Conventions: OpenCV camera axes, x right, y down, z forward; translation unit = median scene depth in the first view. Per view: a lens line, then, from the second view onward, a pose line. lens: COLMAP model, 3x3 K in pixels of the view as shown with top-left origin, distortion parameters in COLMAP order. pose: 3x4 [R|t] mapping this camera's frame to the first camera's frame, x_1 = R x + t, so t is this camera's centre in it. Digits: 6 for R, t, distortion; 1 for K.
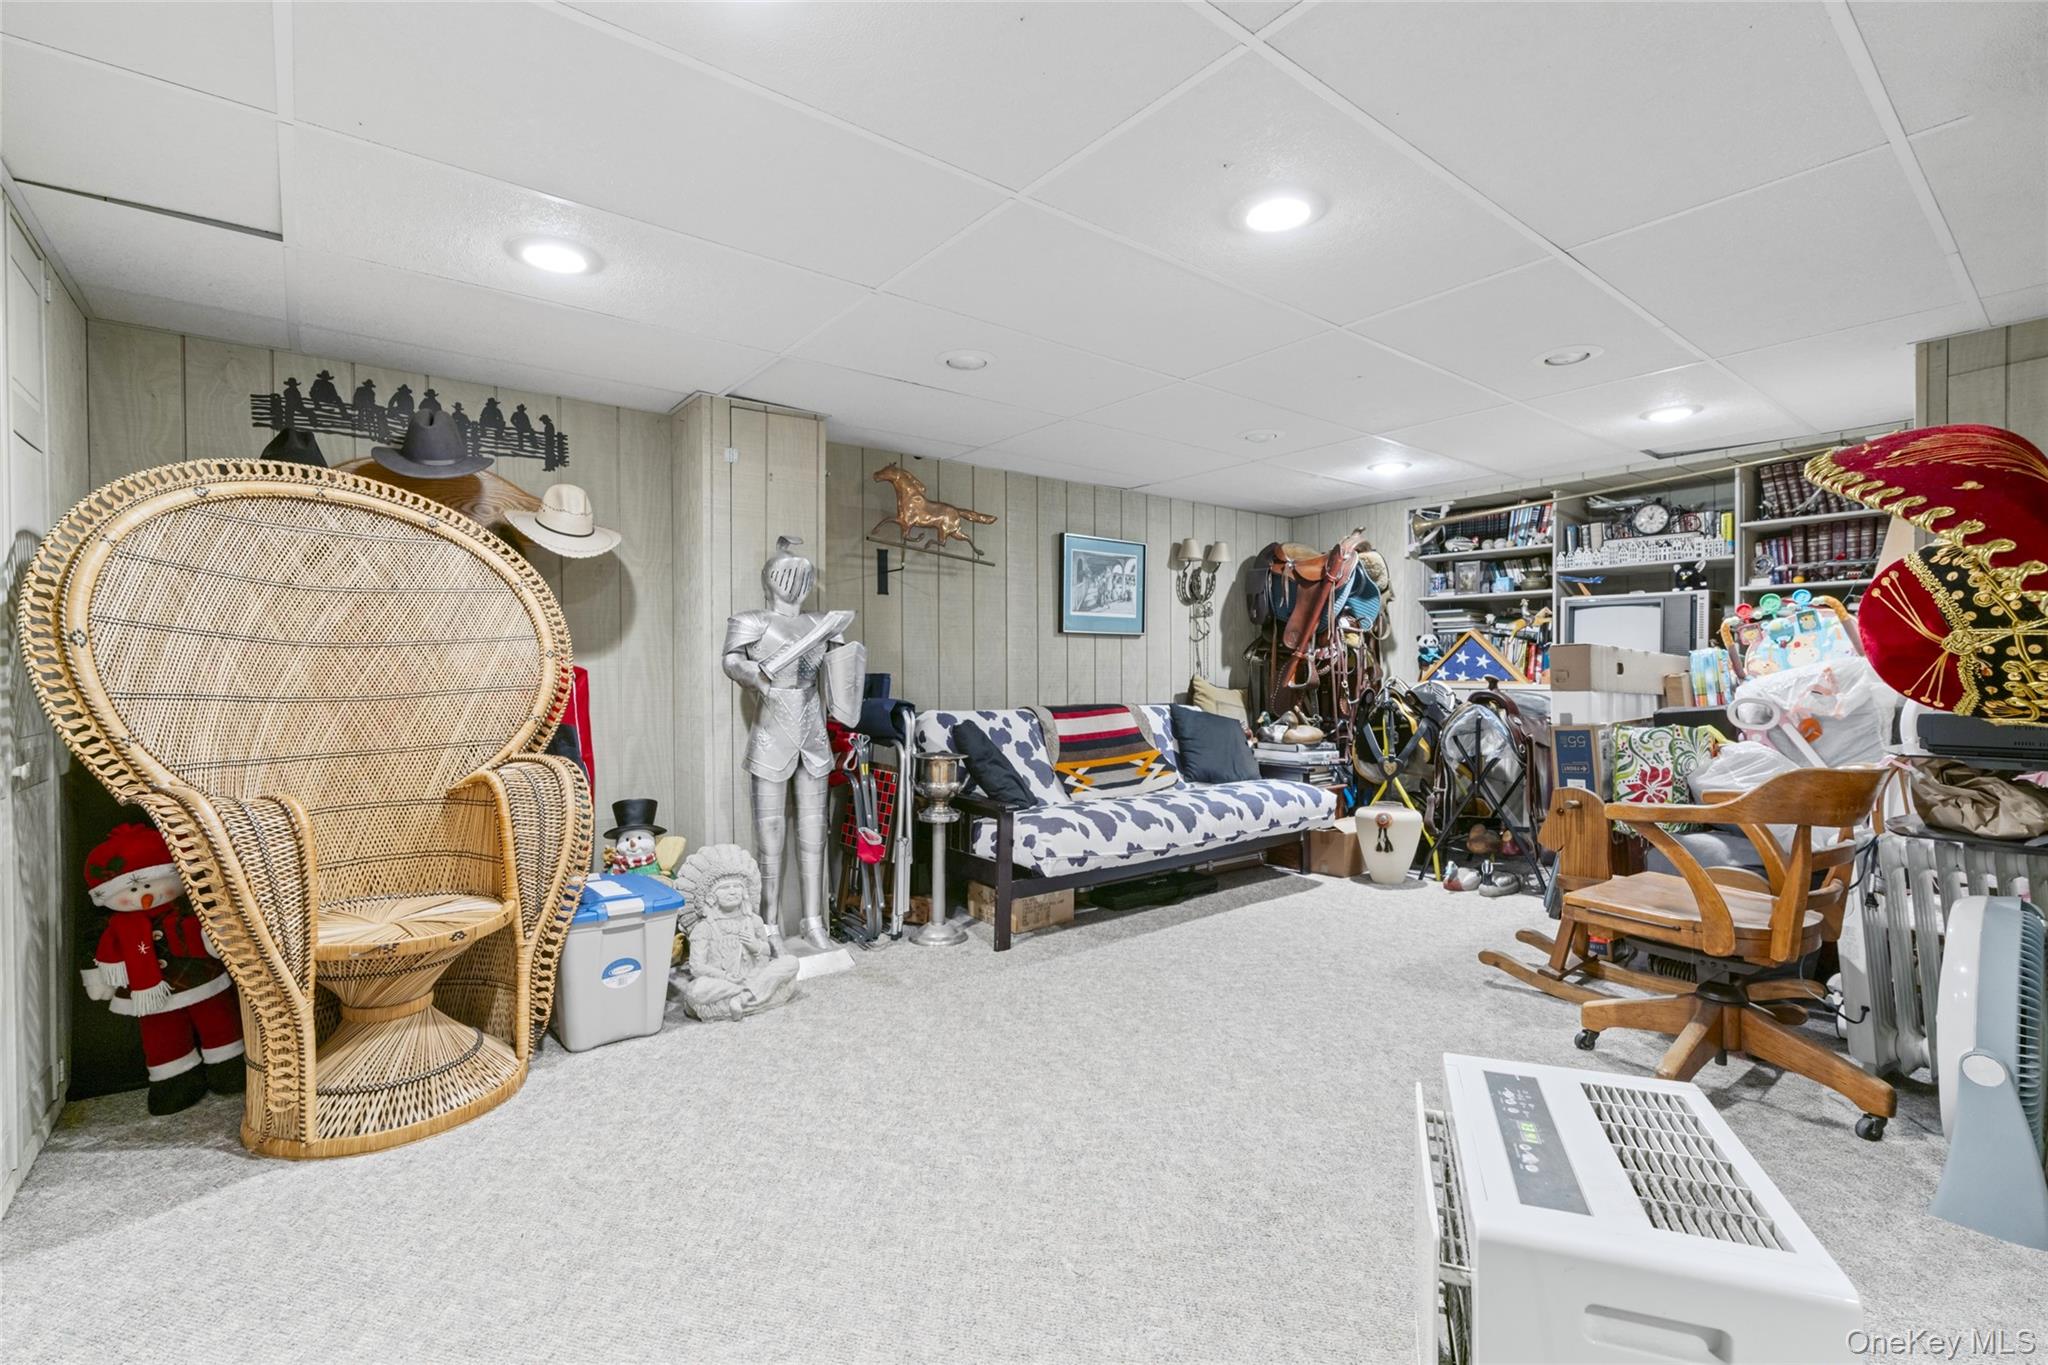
lens RADIAL K [[907.7, 0, 1036.6], [0, 907.7, 686.0], [0, 0, 1]] dist [-0.004258, 0.000102]
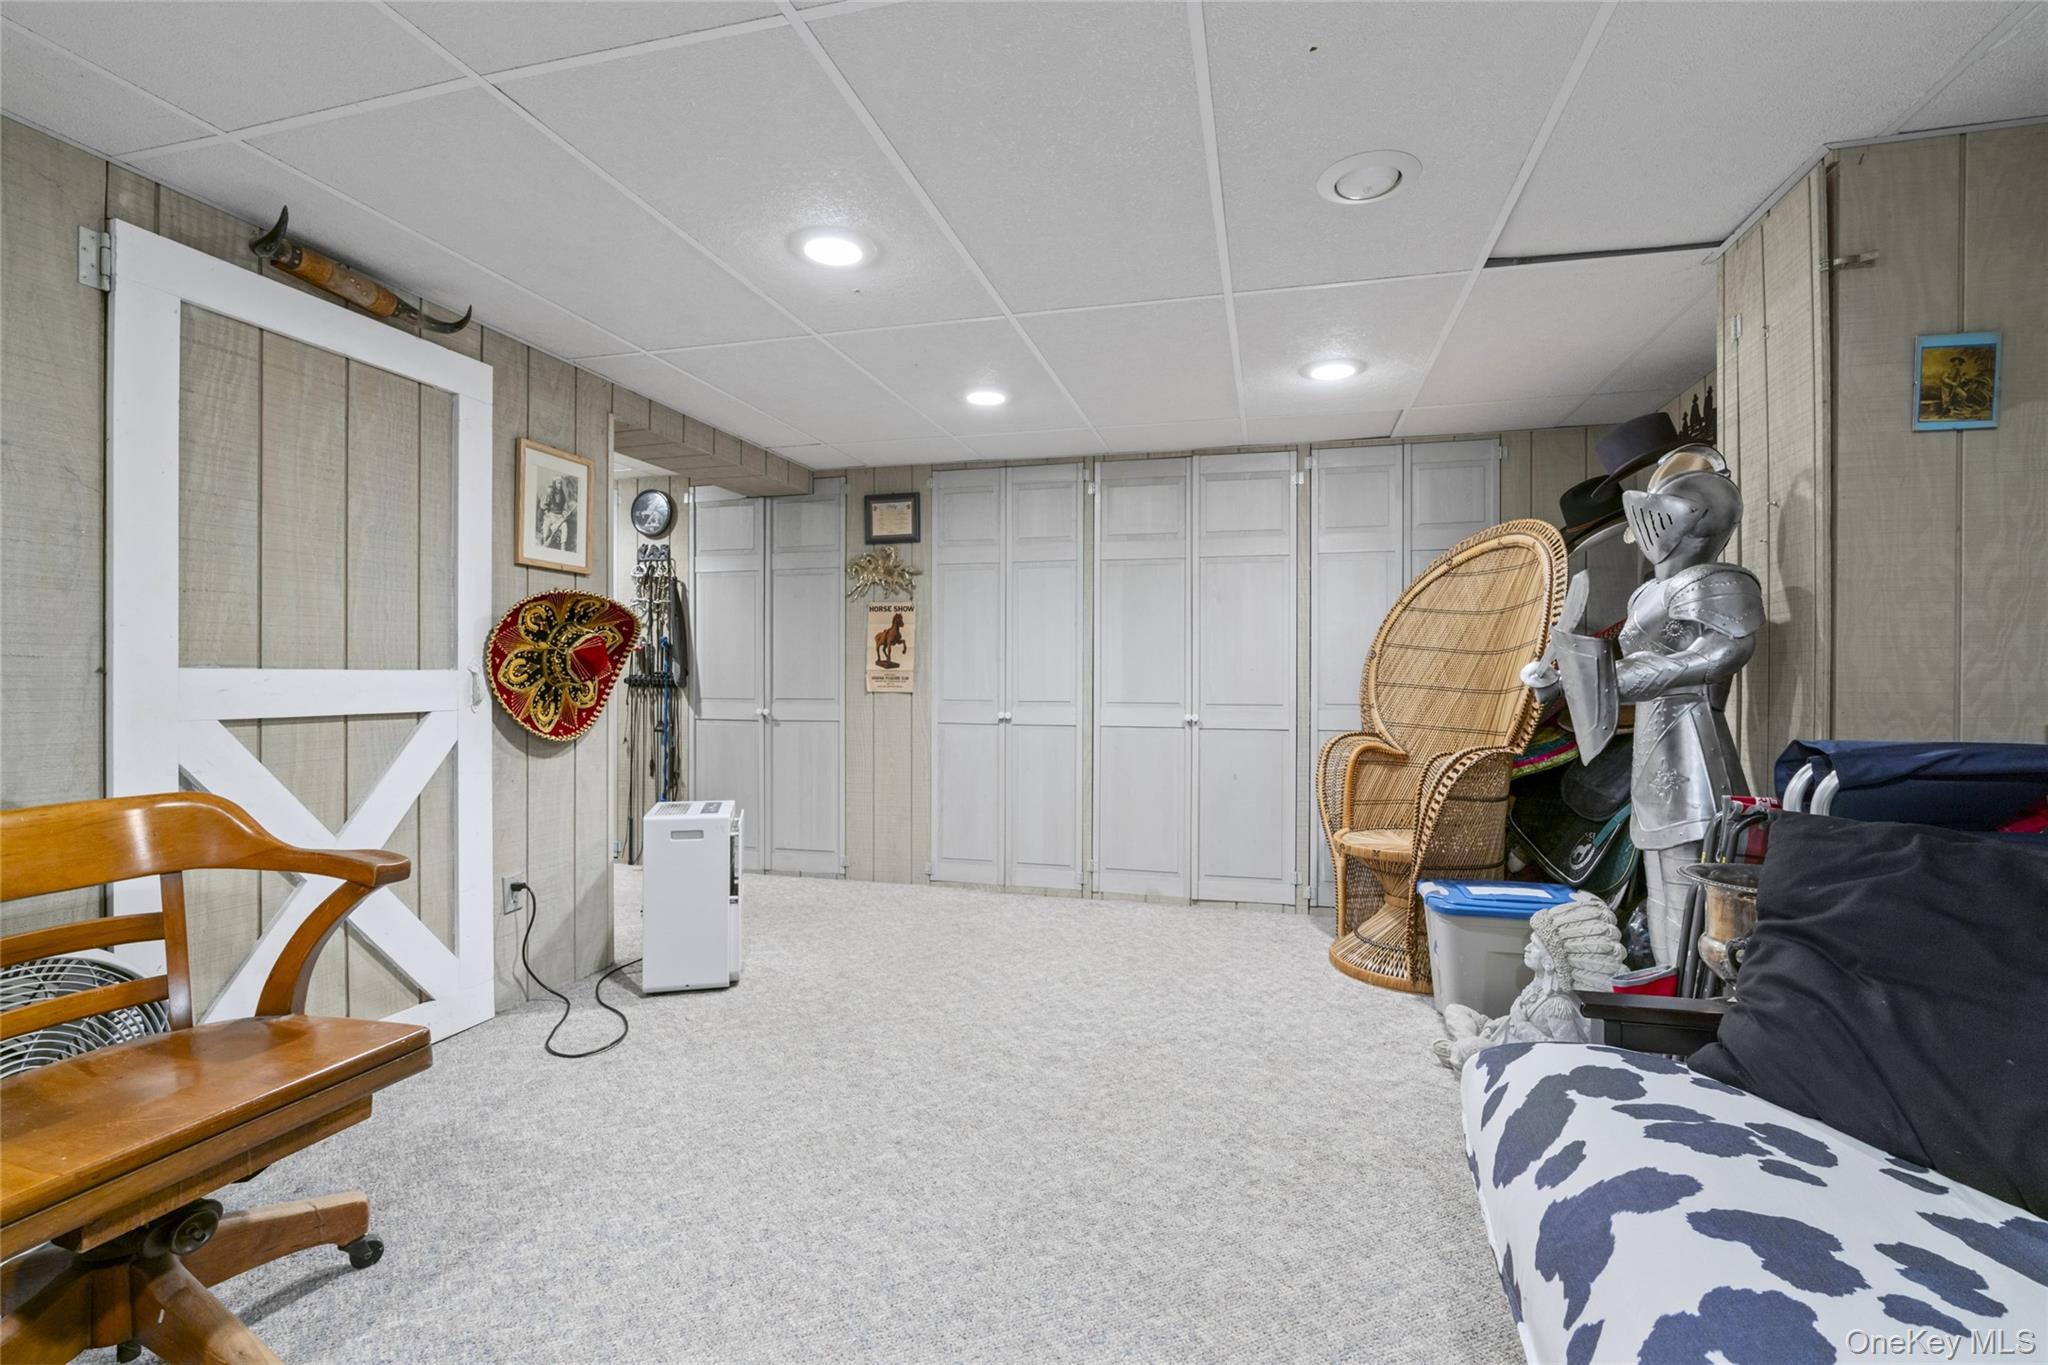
lens RADIAL K [[907.7, 0, 1037.2], [0, 907.7, 673.7], [0, 0, 1]] dist [-0.004258, 0.000102]
pose [[-0.808021, -0.002915, -0.589147, 0.705041], [-0.012674, 0.999842, 0.012436, -0.029074], [0.589017, 0.017515, -0.807931, 2.005420]]
